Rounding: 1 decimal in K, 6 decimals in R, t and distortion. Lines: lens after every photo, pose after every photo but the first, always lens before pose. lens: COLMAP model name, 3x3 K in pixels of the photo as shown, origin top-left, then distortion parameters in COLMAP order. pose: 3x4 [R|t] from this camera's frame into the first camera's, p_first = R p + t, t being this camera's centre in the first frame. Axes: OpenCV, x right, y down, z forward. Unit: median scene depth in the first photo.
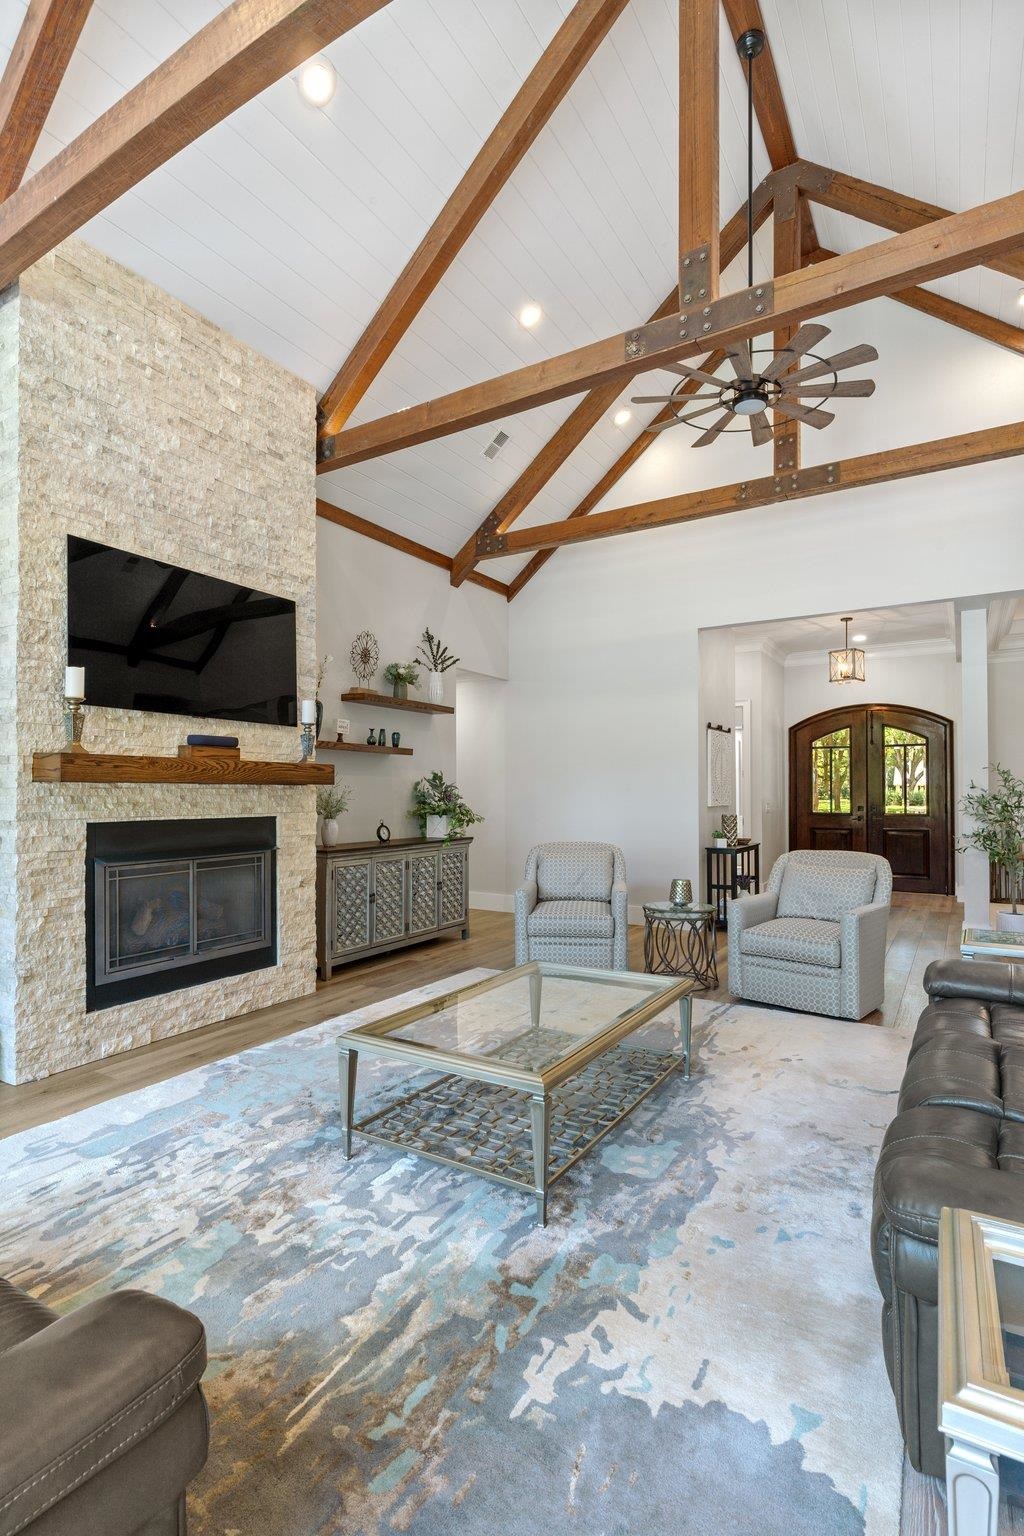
lens RADIAL K [[737.7, 0, 508.7], [0, 737.7, 787.8], [0, 0, 1]] dist [-0.006007, 0.000501]
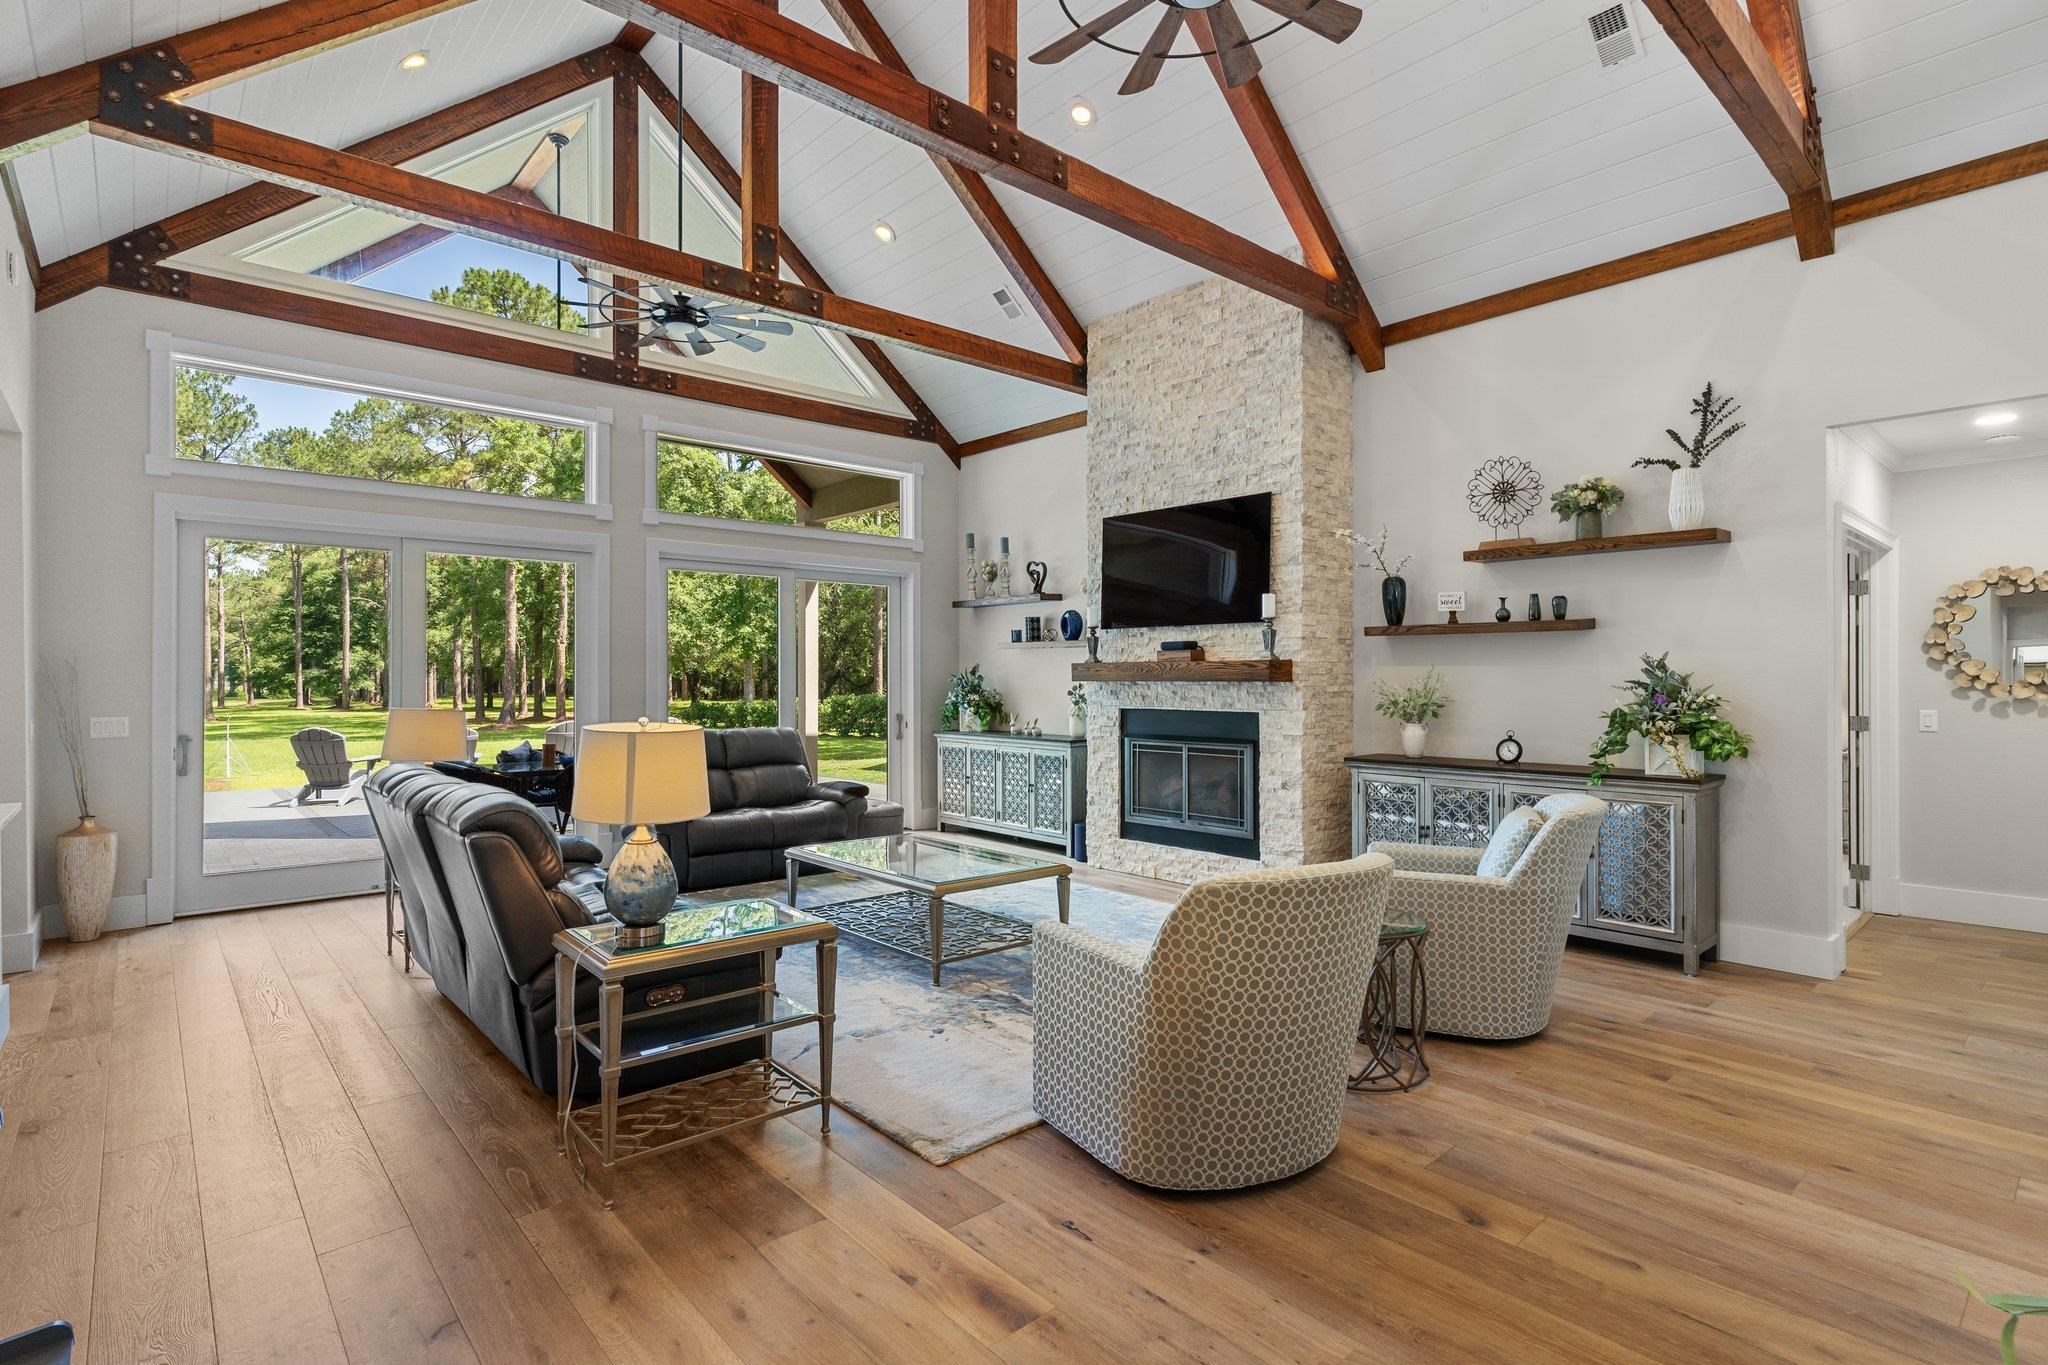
lens RADIAL K [[983.6, 0, 1062.9], [0, 983.6, 673.8], [0, 0, 1]] dist [-0.006007, 0.000501]
pose [[-0.267752, 0.004087, -0.963479, 1.082545], [0.011722, 0.999931, 0.000984, -0.019783], [0.963417, -0.011030, -0.267781, 1.137787]]
